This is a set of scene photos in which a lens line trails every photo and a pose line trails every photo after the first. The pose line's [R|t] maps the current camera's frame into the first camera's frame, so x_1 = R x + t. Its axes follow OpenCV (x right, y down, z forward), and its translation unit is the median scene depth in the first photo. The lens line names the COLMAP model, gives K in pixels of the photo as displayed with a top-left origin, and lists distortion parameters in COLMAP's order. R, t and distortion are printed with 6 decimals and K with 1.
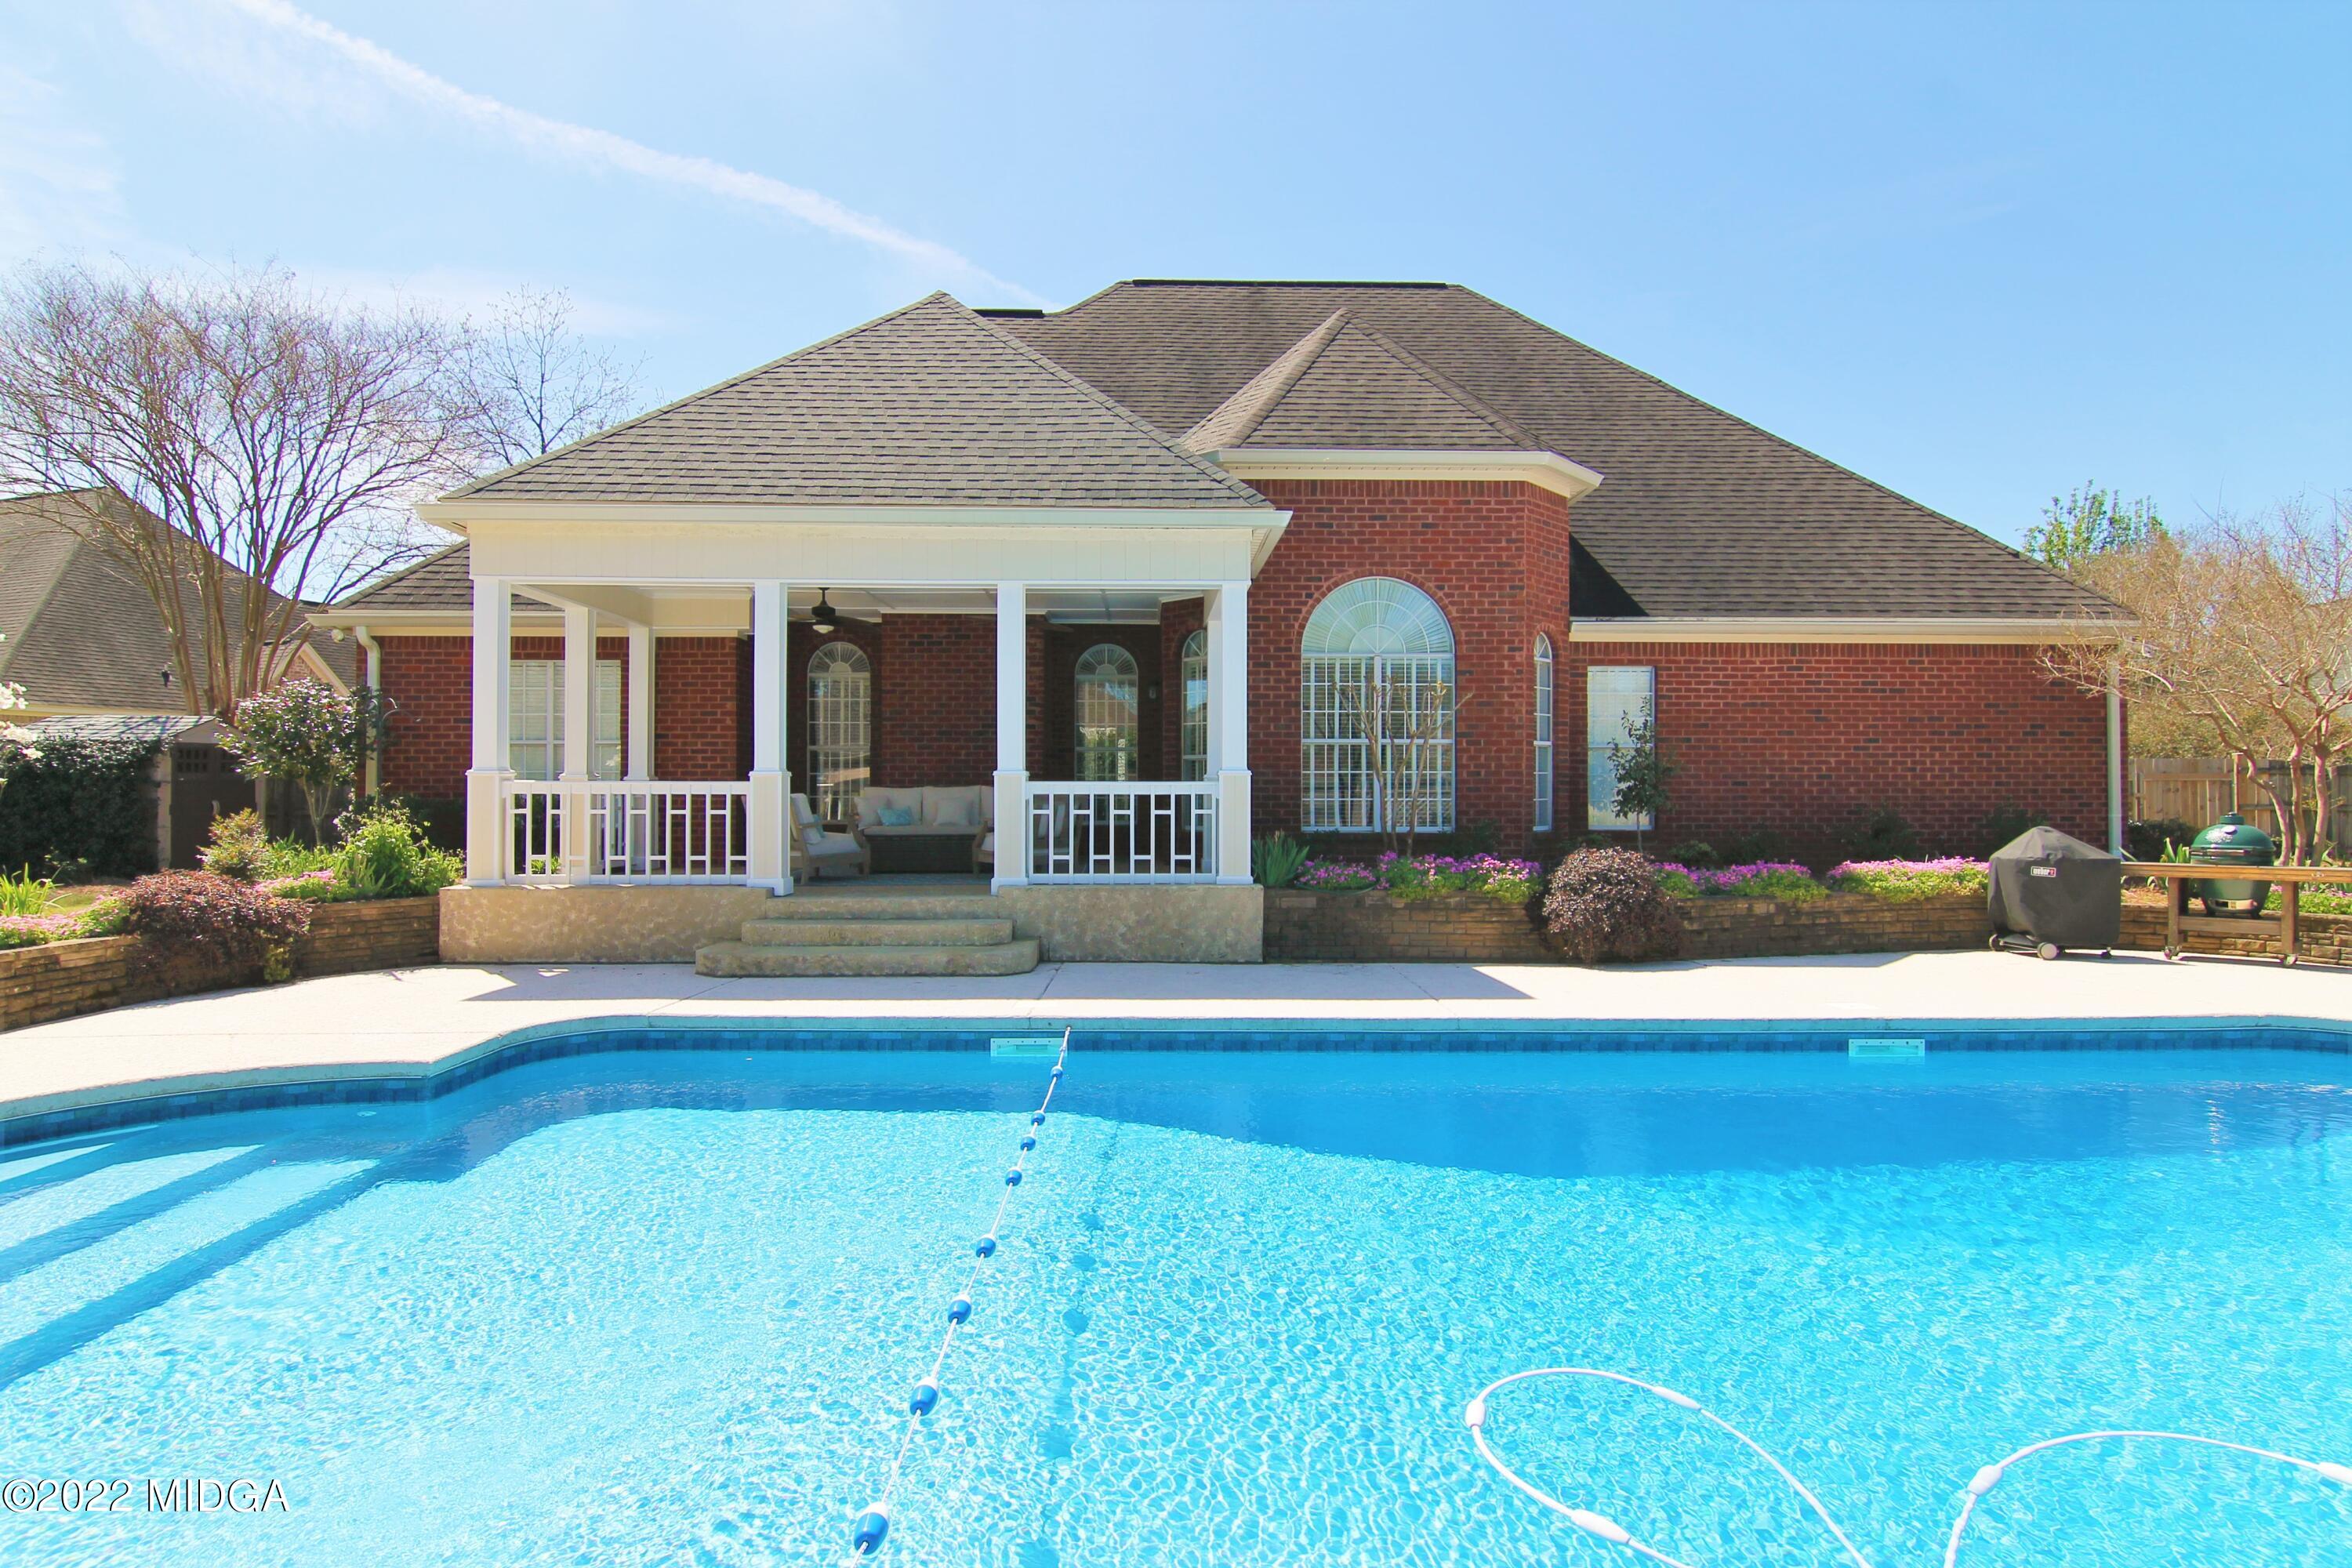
lens RADIAL K [[1235.0, 0, 1186.3], [0, 1235.0, 782.5], [0, 0, 1]] dist [0.002389, -0.015922]
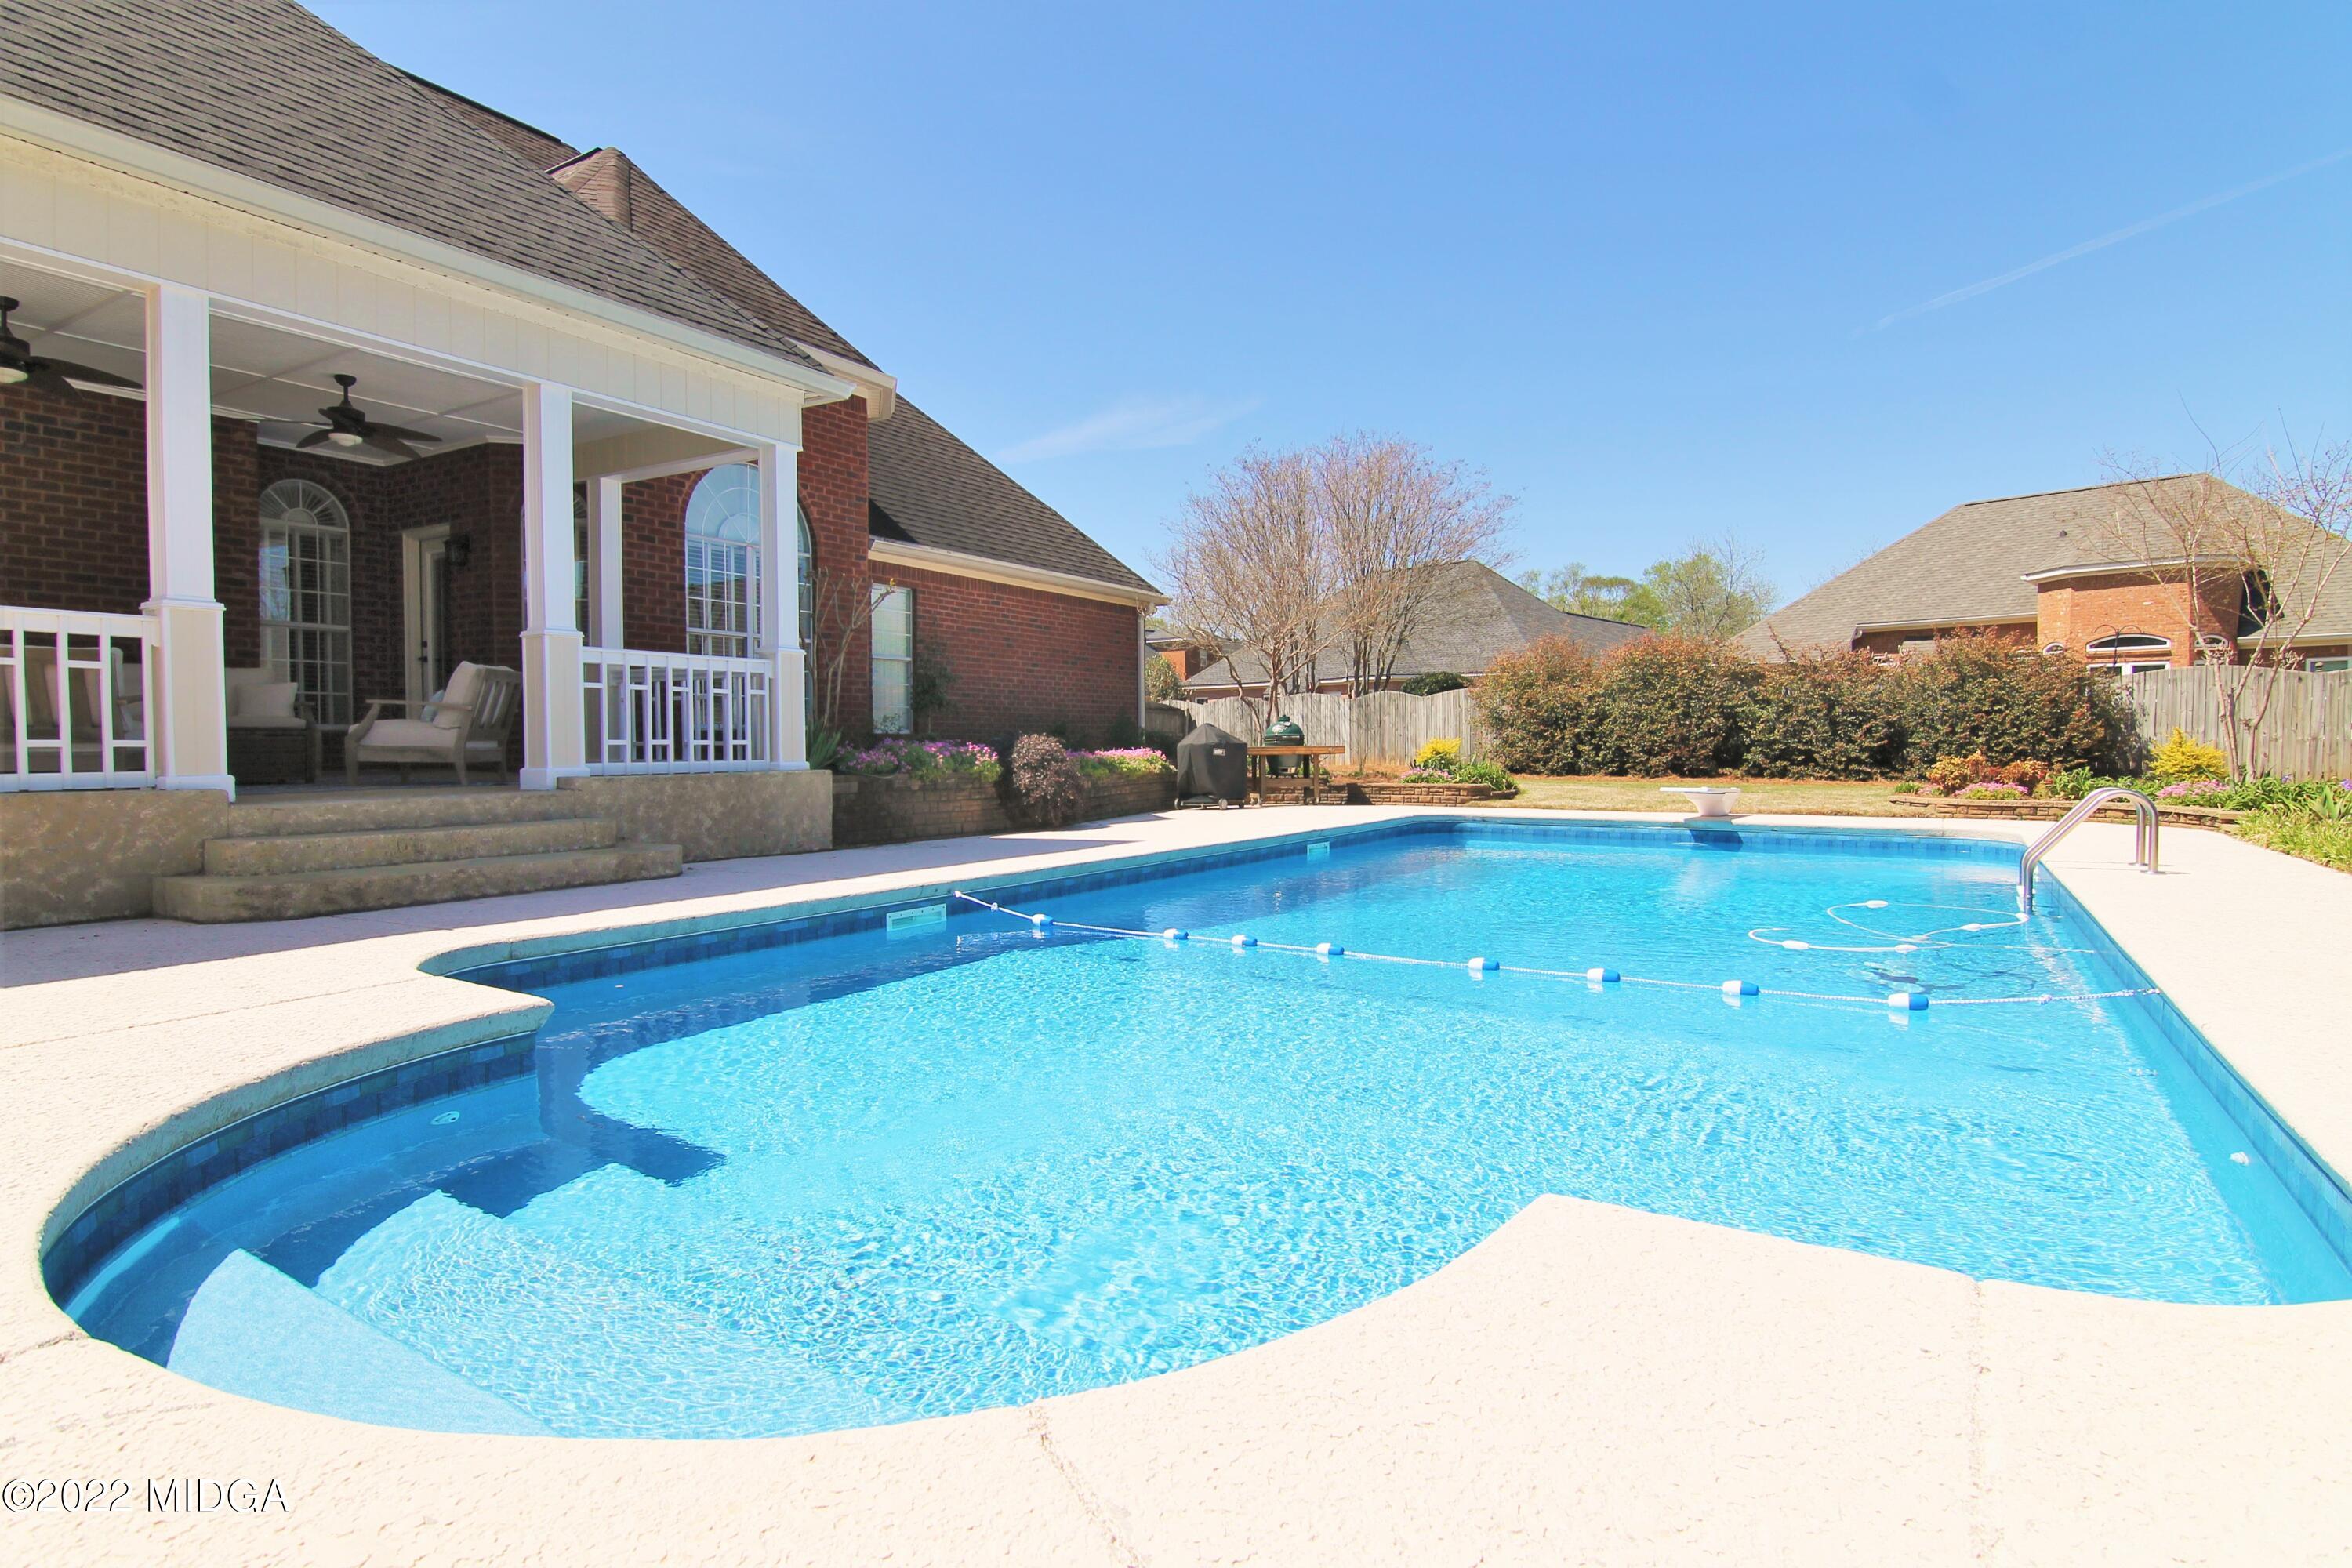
lens RADIAL K [[1235.0, 0, 1186.3], [0, 1235.0, 782.5], [0, 0, 1]] dist [0.002389, -0.015922]
pose [[0.513243, -0.027588, 0.857800, -0.611766], [0.000643, 0.999495, 0.031761, 0.062012], [-0.858243, -0.015750, 0.513001, 0.263391]]
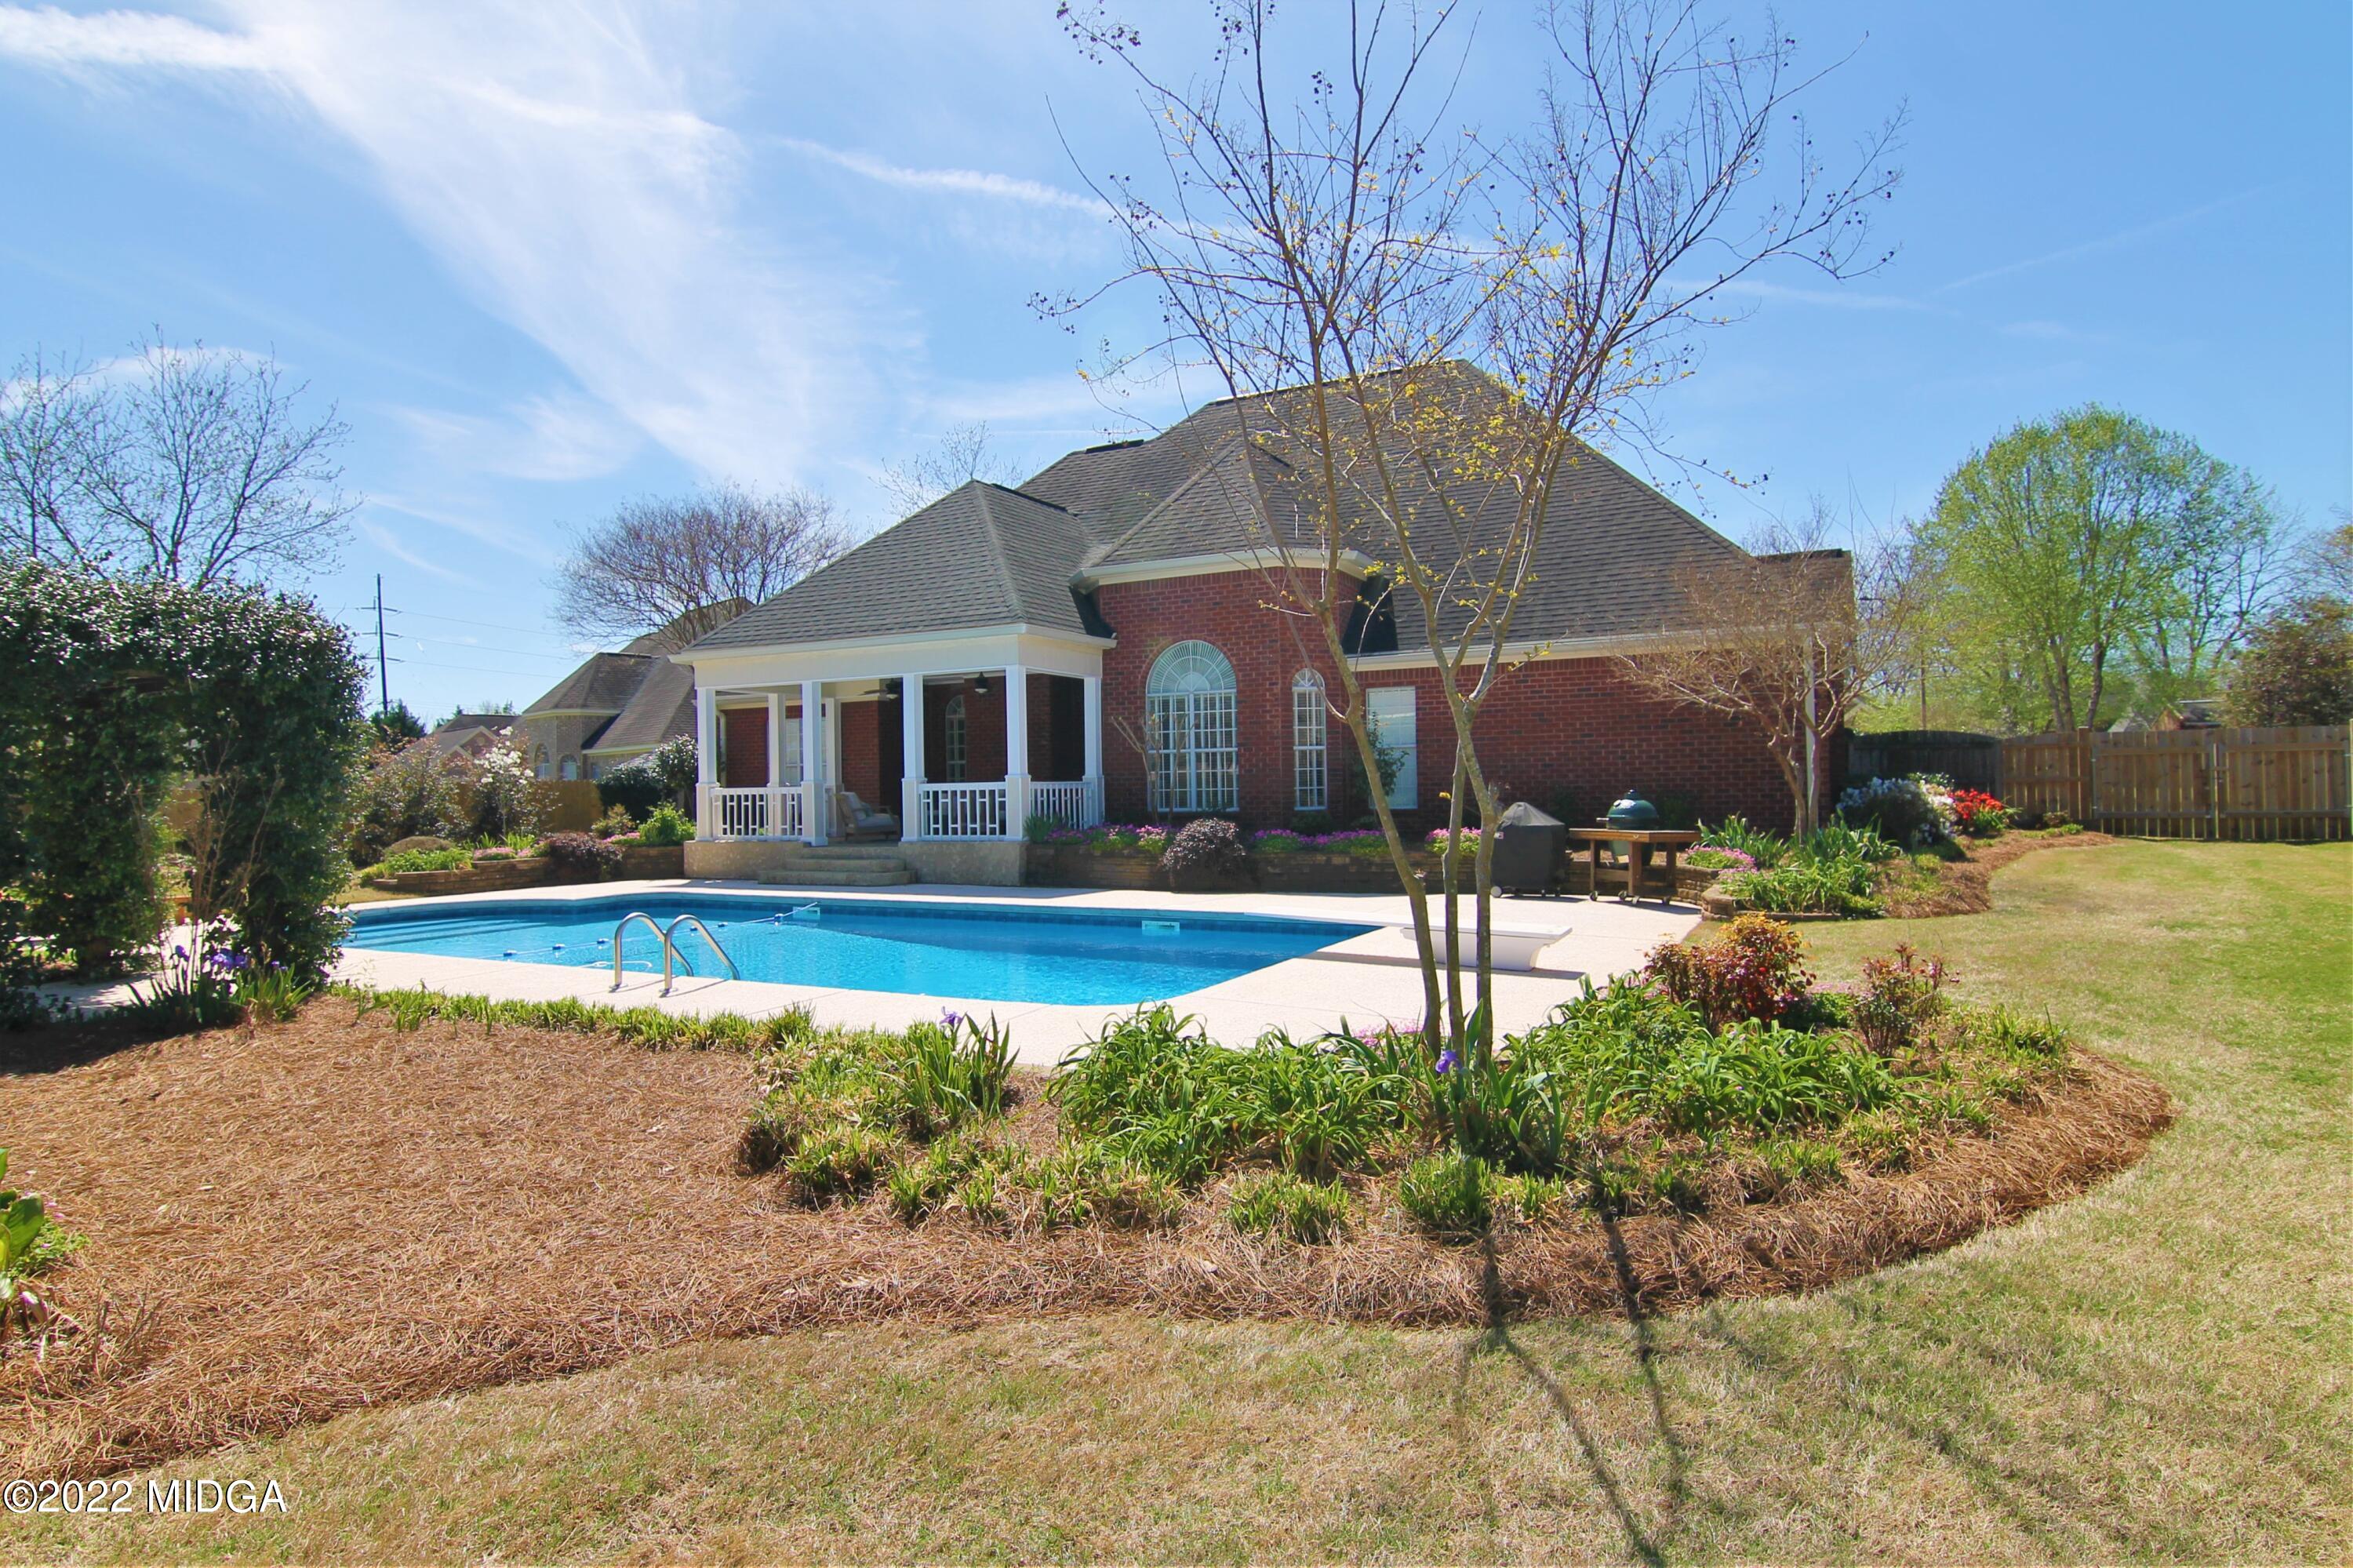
lens RADIAL K [[1290.5, 0, 1176.5], [0, 1290.5, 784.0], [0, 0, 1]] dist [-0.000283, -0.000193]
pose [[0.872571, -0.018928, -0.488120, 1.104429], [0.022291, 0.999751, 0.001079, 0.006073], [0.487978, -0.011822, 0.872776, -0.447438]]
